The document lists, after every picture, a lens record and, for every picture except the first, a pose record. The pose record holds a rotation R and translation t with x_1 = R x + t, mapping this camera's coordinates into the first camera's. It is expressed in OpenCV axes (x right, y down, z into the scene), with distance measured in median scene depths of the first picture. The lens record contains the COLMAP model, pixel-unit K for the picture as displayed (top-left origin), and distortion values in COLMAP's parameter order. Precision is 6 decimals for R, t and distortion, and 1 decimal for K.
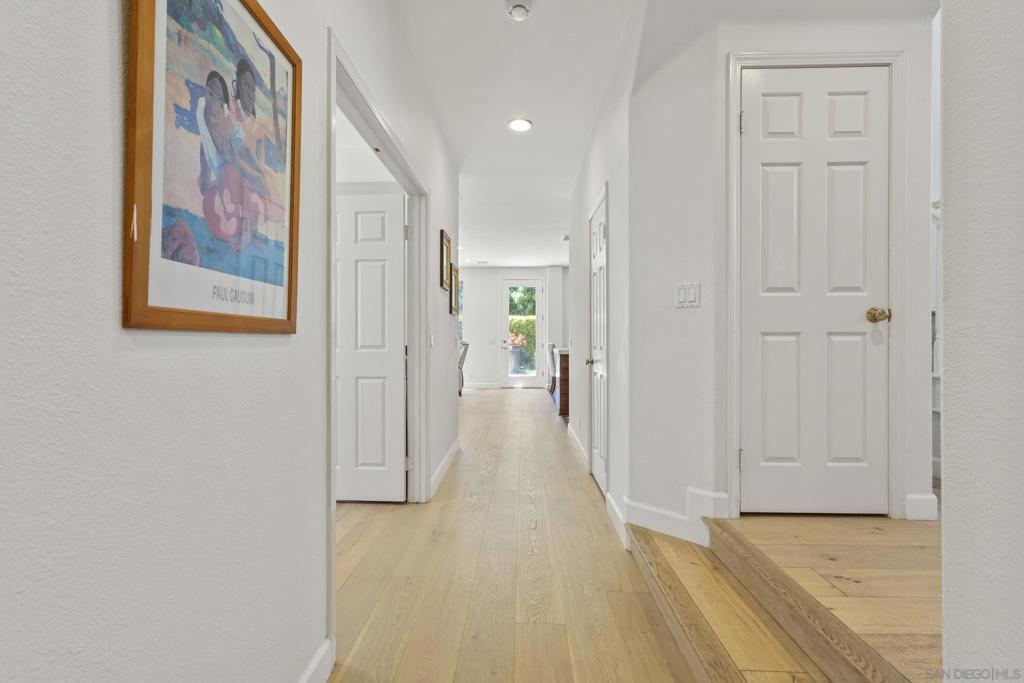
lens RADIAL K [[471.1, 0, 512.0], [0, 471.1, 341.5], [0, 0, 1]] dist [0.001538, 0.000419]
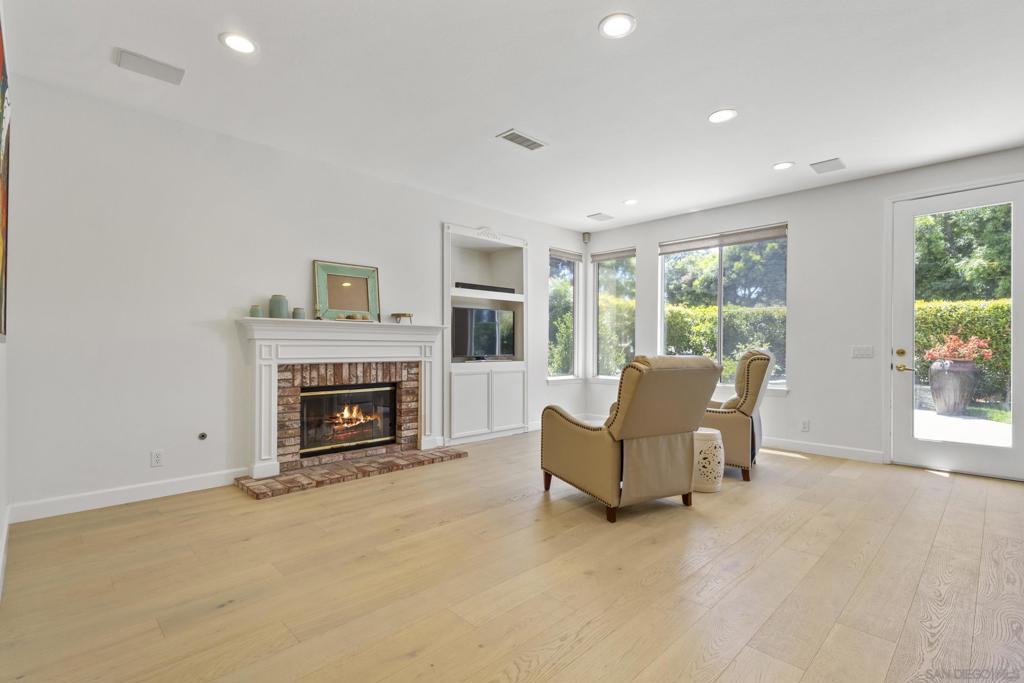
lens RADIAL K [[476.2, 0, 513.7], [0, 476.2, 344.6], [0, 0, 1]] dist [0.005594, 0.000396]
pose [[0.716020, 0.001470, -0.698078, 0.022493], [-0.005952, 0.999974, -0.003999, -0.002046], [0.698054, 0.007019, 0.716011, 0.300680]]
